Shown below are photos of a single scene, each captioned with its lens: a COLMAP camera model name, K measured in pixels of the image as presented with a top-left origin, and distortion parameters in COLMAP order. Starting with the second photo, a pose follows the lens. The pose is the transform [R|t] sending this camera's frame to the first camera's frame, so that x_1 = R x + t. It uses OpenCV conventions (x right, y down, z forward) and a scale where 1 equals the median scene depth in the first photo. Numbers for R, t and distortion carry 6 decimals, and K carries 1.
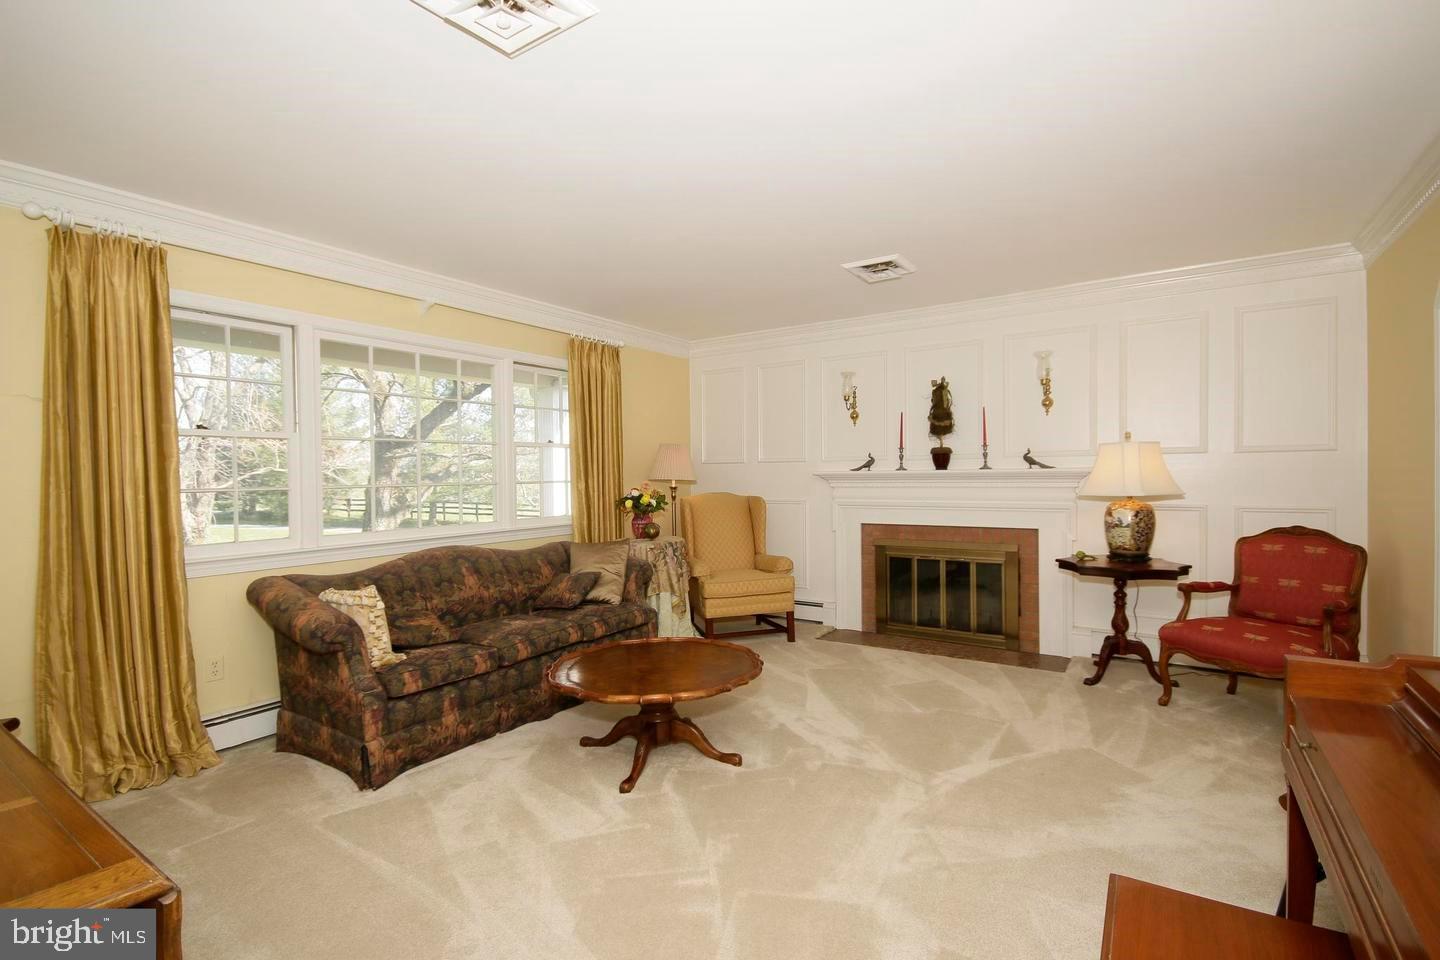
lens RADIAL K [[660.5, 0, 711.7], [0, 660.5, 483.4], [0, 0, 1]] dist [-0.002923, -0.000746]
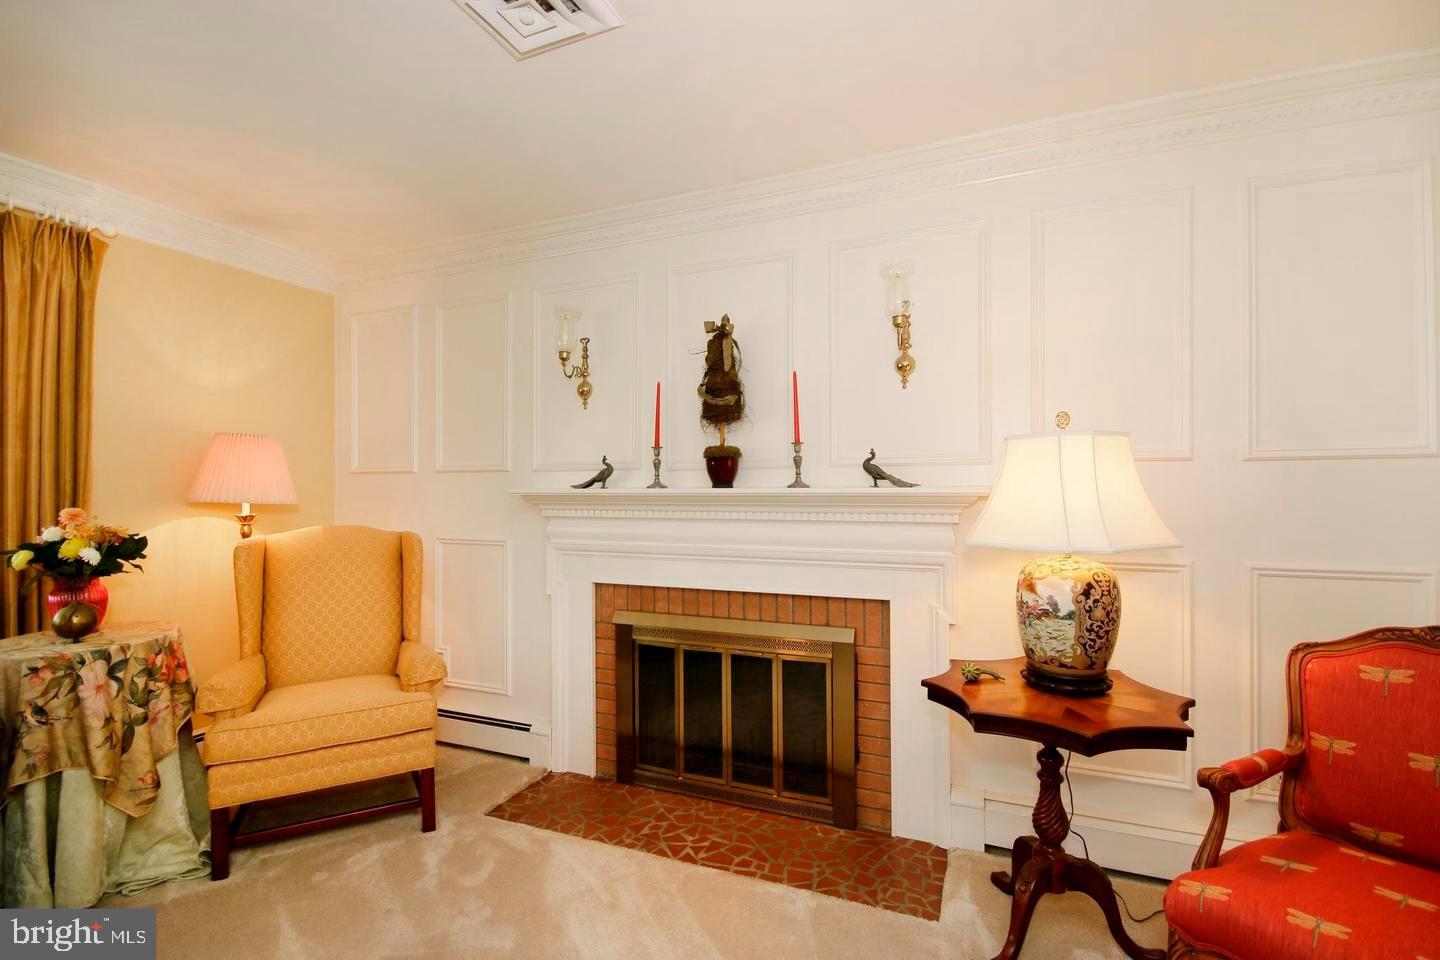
lens RADIAL K [[660.5, 0, 711.7], [0, 660.5, 483.4], [0, 0, 1]] dist [-0.002923, -0.000746]
pose [[0.983208, 0.008212, 0.182306, 0.245794], [-0.004469, 0.999771, -0.020933, -0.013263], [-0.182436, 0.019767, 0.983019, 0.481238]]
